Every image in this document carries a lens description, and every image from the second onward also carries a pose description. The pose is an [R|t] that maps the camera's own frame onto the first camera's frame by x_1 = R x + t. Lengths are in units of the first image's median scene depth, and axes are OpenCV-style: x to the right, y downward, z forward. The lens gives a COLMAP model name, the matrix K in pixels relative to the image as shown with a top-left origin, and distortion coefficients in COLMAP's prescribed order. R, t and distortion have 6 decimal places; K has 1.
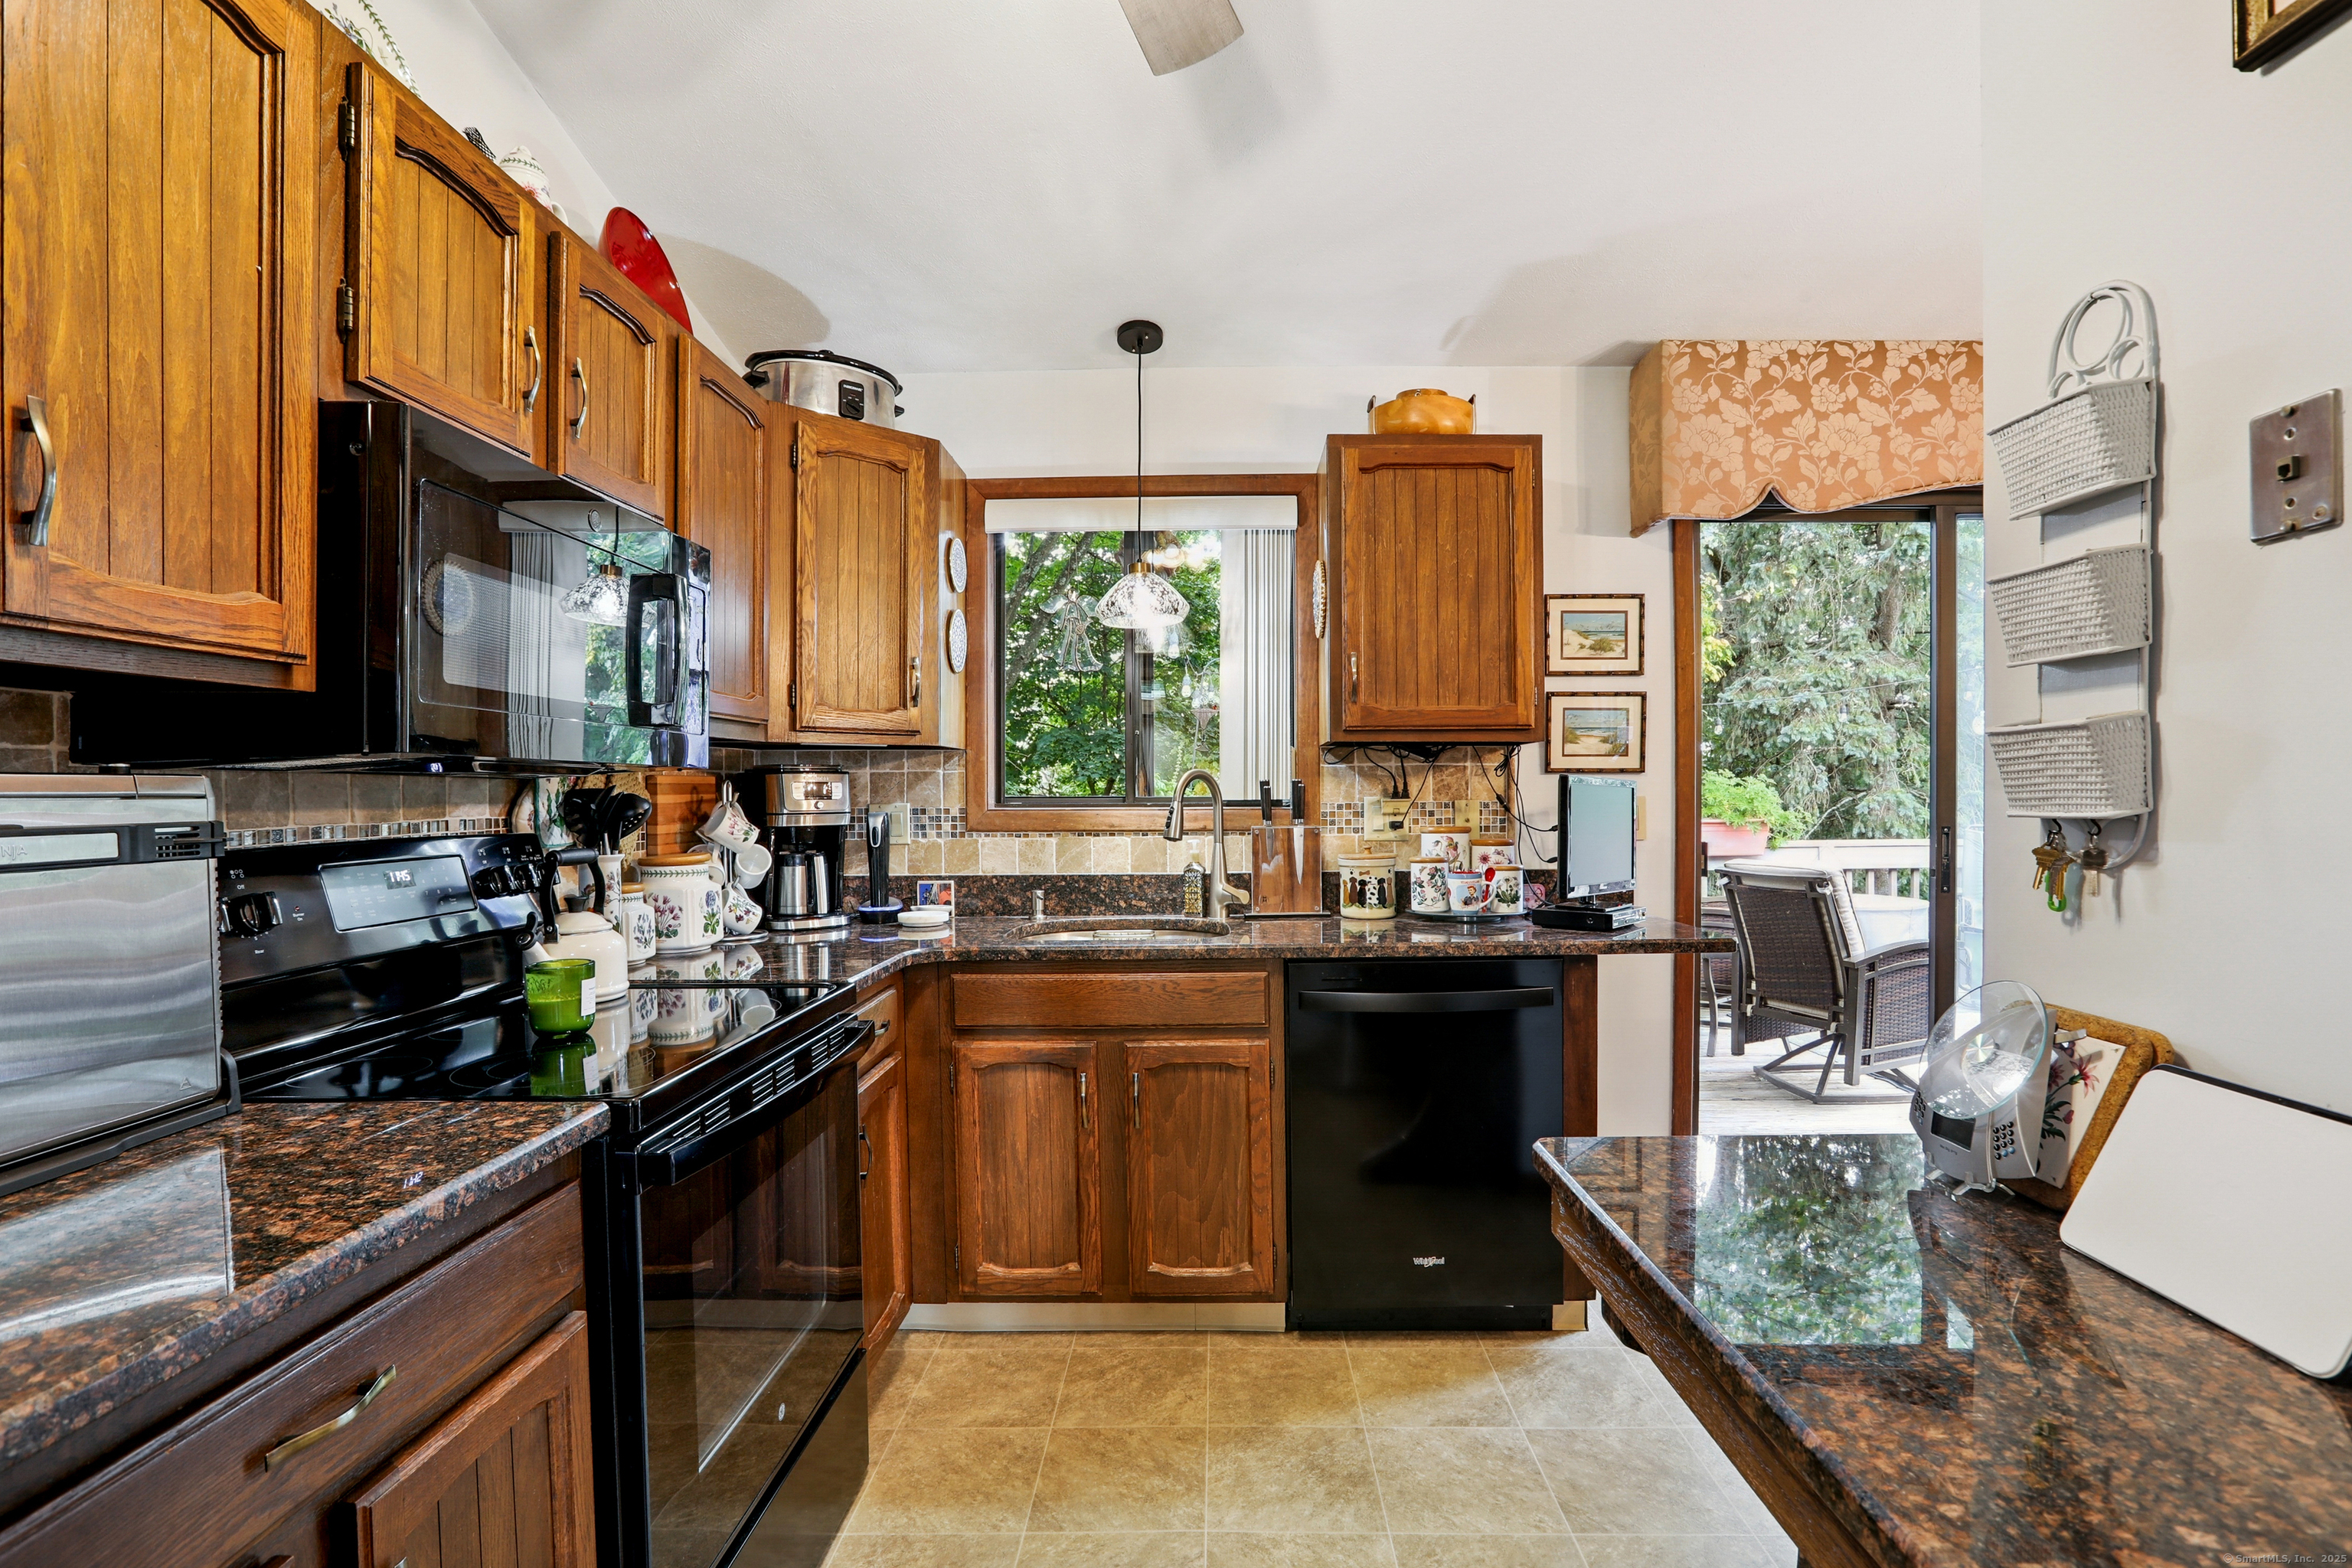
lens RADIAL K [[1087.2, 0, 1195.9], [0, 1087.2, 790.1], [0, 0, 1]] dist [-0.056415, 0.021384]
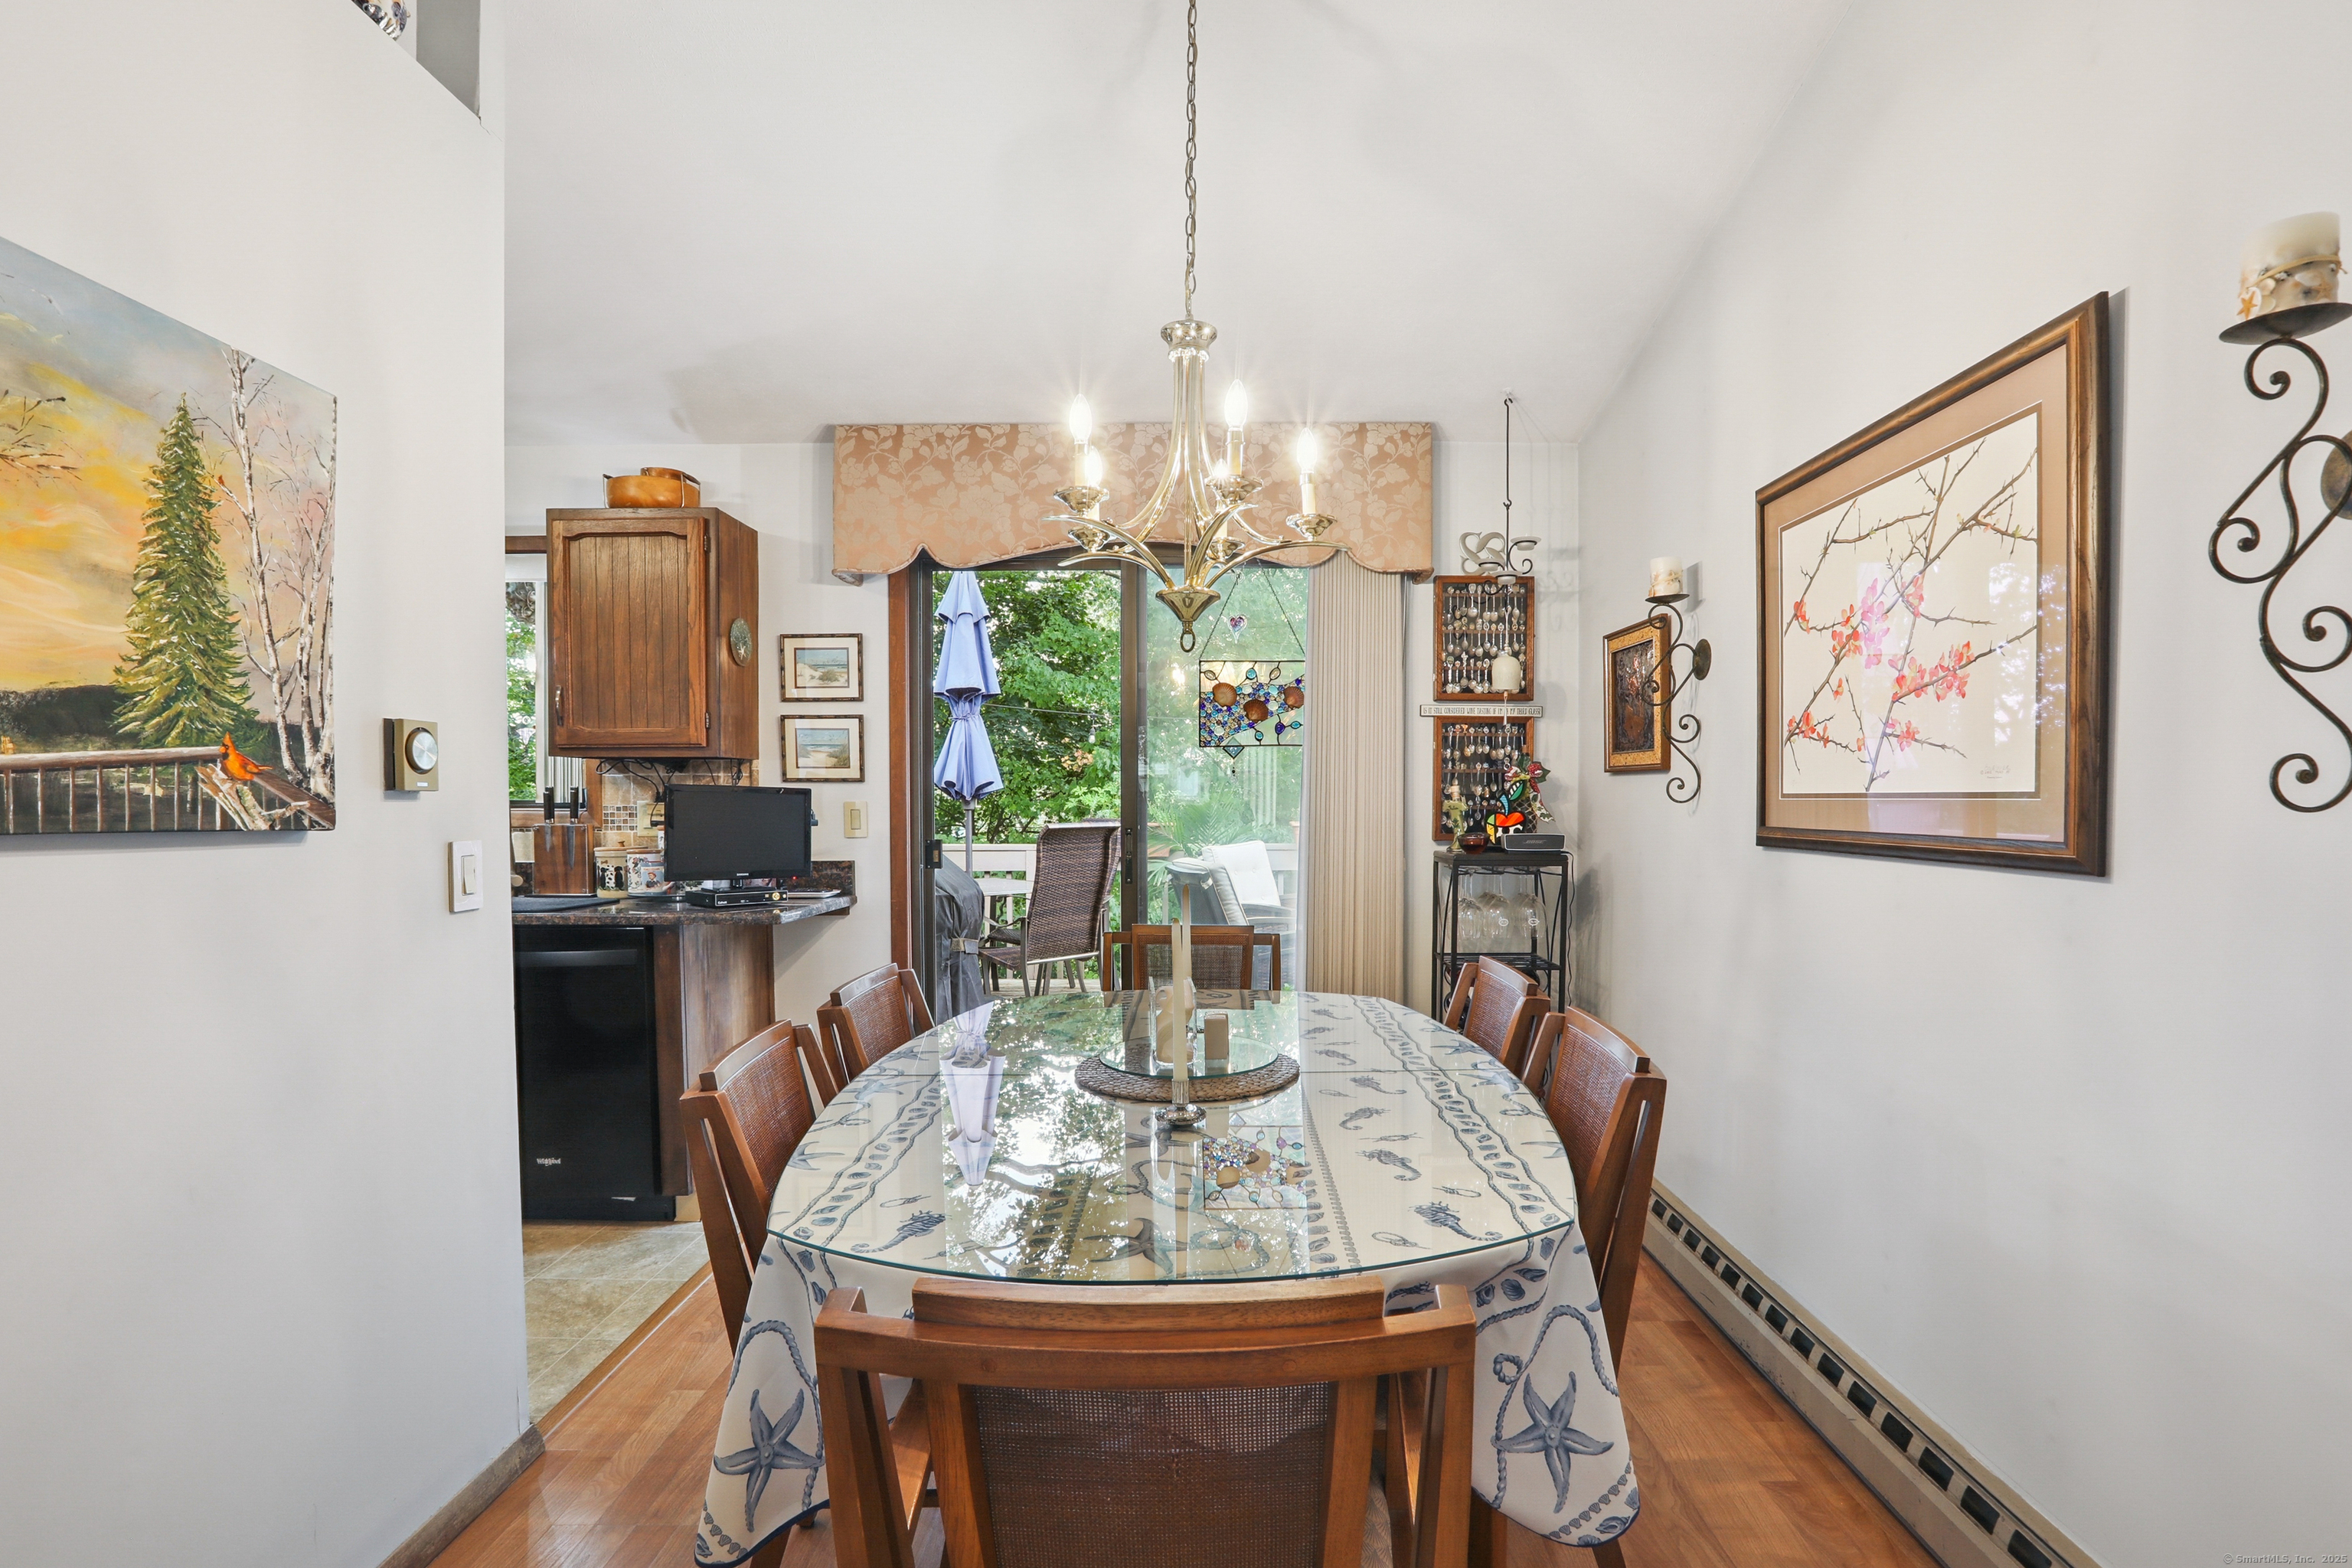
lens RADIAL K [[1091.7, 0, 1234.9], [0, 1091.7, 826.9], [0, 0, 1]] dist [-0.056512, 0.018667]
pose [[0.999481, 0.002609, 0.032100, 0.855985], [-0.003572, 0.999545, 0.029964, -0.003716], [-0.032007, -0.030063, 0.999035, -0.251762]]
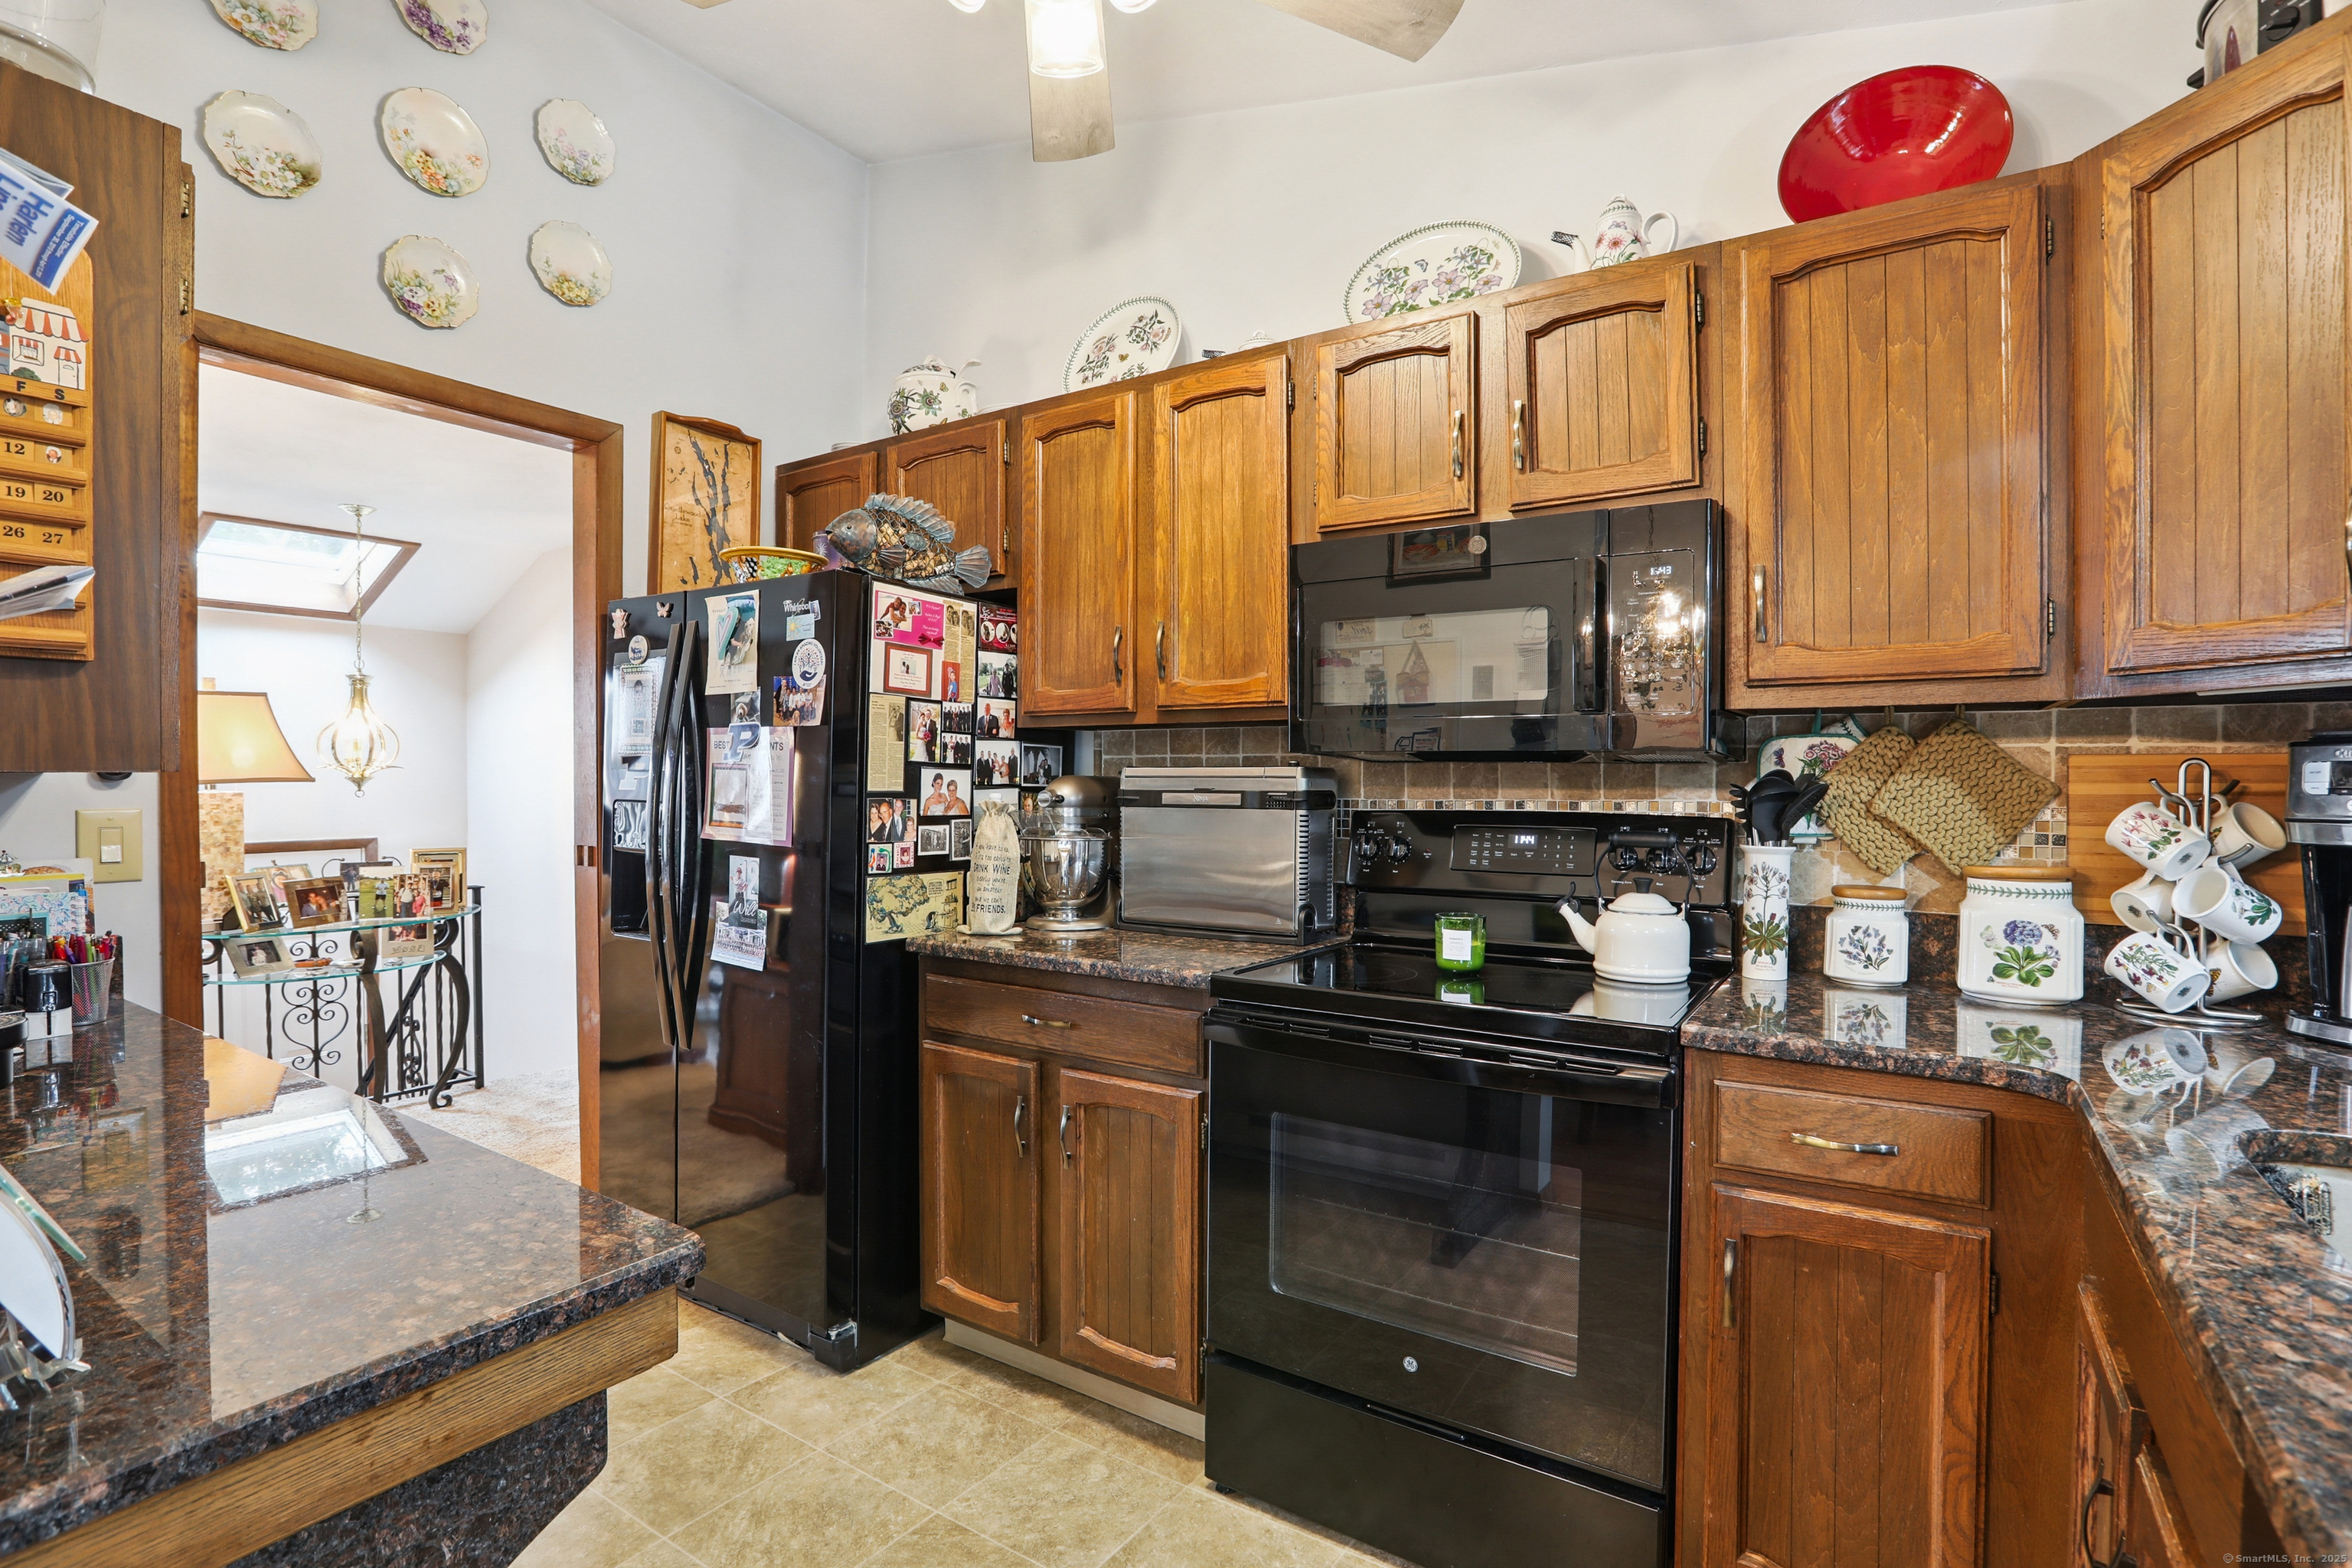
lens RADIAL K [[1120.3, 0, 1195.4], [0, 1120.3, 785.1], [0, 0, 1]] dist [-0.070408, 0.043488]
pose [[-0.534170, 0.007978, -0.845340, 0.364823], [-0.001536, 0.999945, 0.010408, -0.000330], [0.845376, 0.006858, -0.534128, 0.791451]]
